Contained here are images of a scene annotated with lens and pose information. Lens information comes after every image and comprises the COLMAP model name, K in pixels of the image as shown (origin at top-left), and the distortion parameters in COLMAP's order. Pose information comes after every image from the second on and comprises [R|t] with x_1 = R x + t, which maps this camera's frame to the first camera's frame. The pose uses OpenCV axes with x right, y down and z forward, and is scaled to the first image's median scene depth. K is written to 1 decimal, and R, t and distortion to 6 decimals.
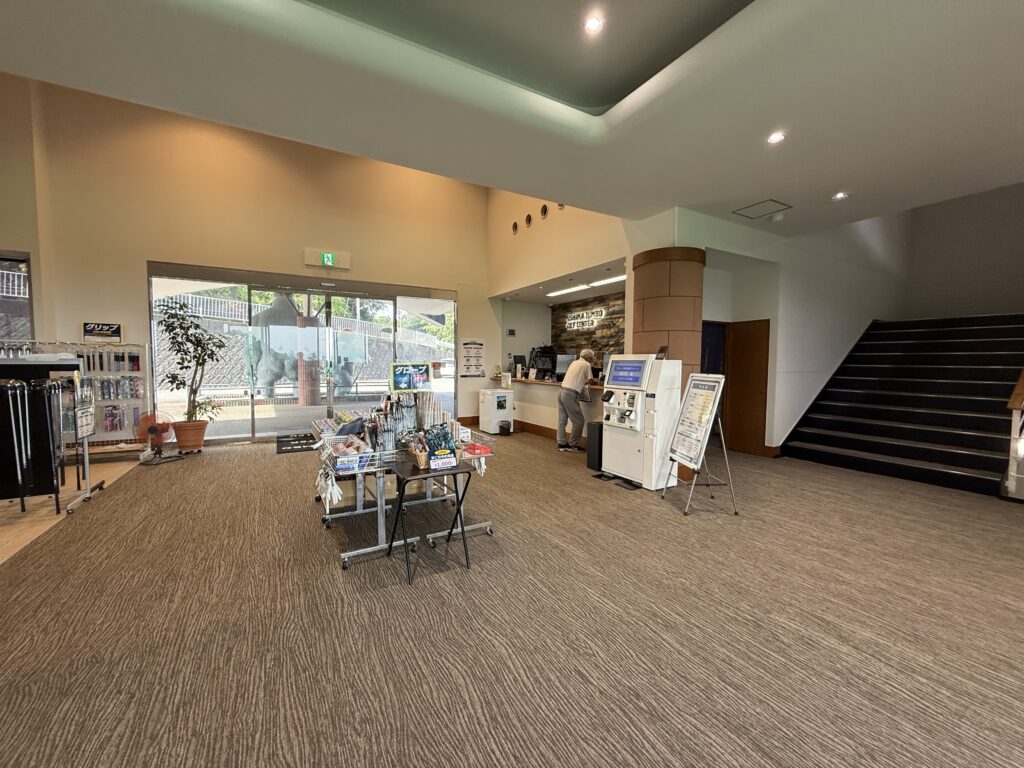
lens RADIAL K [[406.5, 0, 511.8], [0, 406.5, 384.1], [0, 0, 1]] dist [-0.000909, -0.000037]
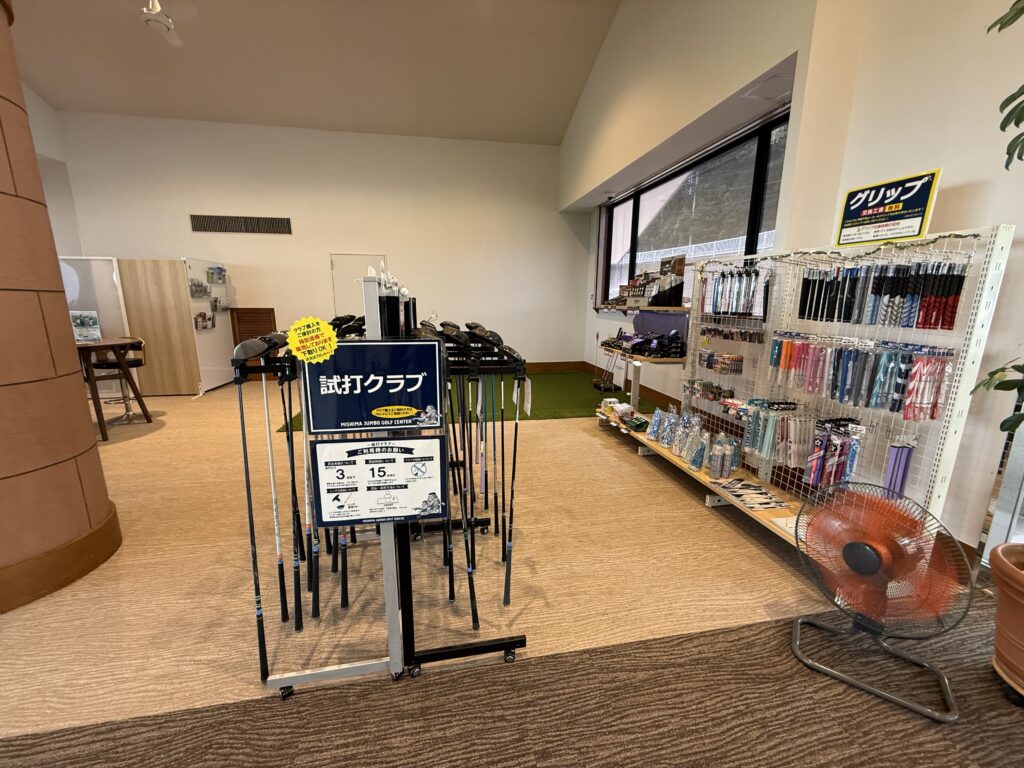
lens RADIAL K [[406.5, 0, 515.1], [0, 406.5, 380.8], [0, 0, 1]] dist [-0.000909, -0.000037]
pose [[-0.323142, 0.182775, -0.928532, -0.556685], [-0.064330, 0.974660, 0.214242, -0.039522], [0.944161, 0.128963, -0.303196, 0.828027]]
